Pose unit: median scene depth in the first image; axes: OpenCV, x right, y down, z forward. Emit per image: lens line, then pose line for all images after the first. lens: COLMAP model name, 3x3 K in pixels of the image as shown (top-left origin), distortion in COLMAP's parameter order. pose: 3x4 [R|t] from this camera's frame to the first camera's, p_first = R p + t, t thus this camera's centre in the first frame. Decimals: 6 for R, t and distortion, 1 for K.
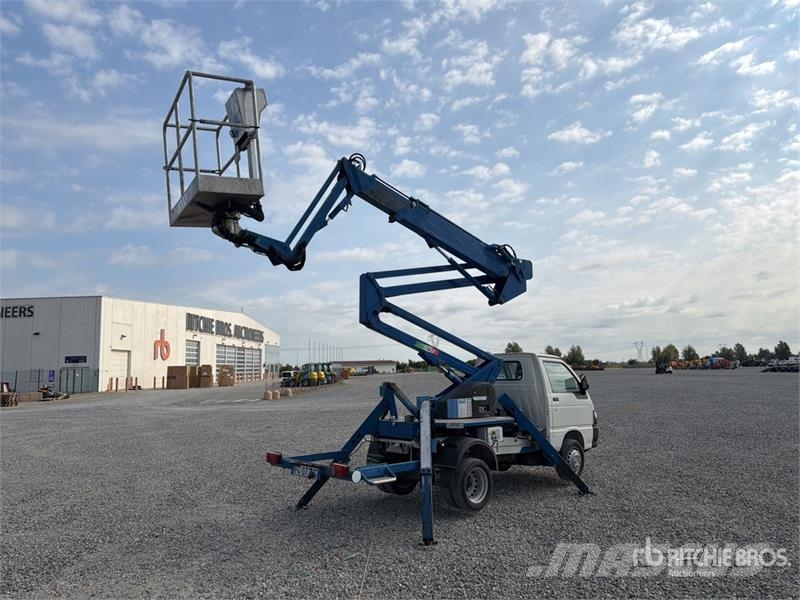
lens RADIAL K [[566.7, 0, 393.0], [0, 566.7, 297.5], [0, 0, 1]] dist [0.061172, -0.088700]
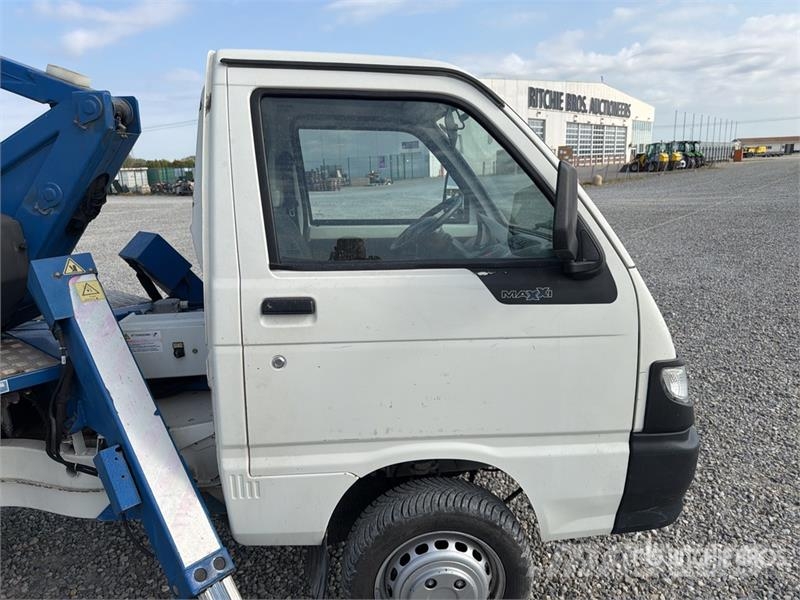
lens RADIAL K [[577.2, 0, 397.9], [0, 577.2, 300.5], [0, 0, 1]] dist [0.026530, -0.042936]
pose [[0.800117, 0.132230, -0.585088, 0.065228], [0.092894, 0.936318, 0.338642, 0.018101], [0.592607, -0.325304, 0.736881, 0.137145]]
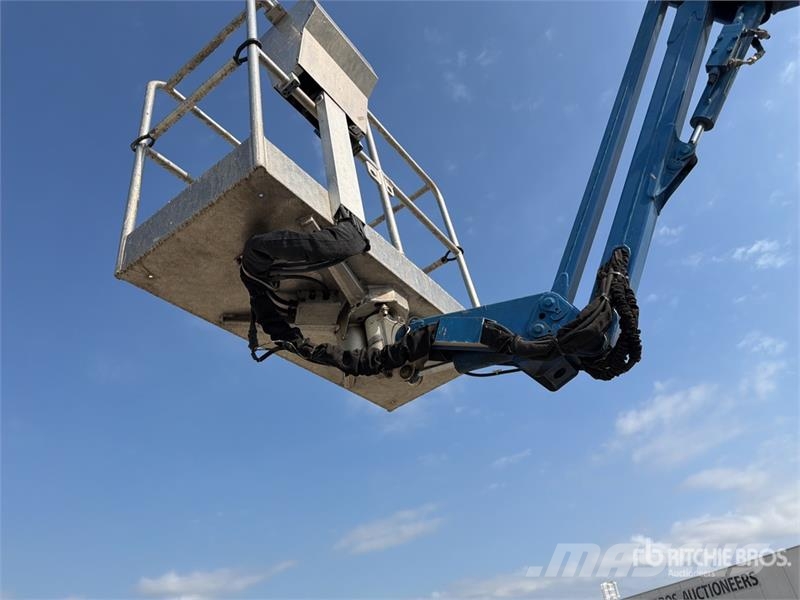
lens RADIAL K [[571.5, 0, 403.6], [0, 571.5, 301.3], [0, 0, 1]] dist [0.006973, -0.005391]
pose [[0.424577, -0.550052, -0.719150, -0.003128], [0.214781, 0.832814, -0.510186, 0.003575], [0.879547, 0.062154, 0.471735, 0.097178]]
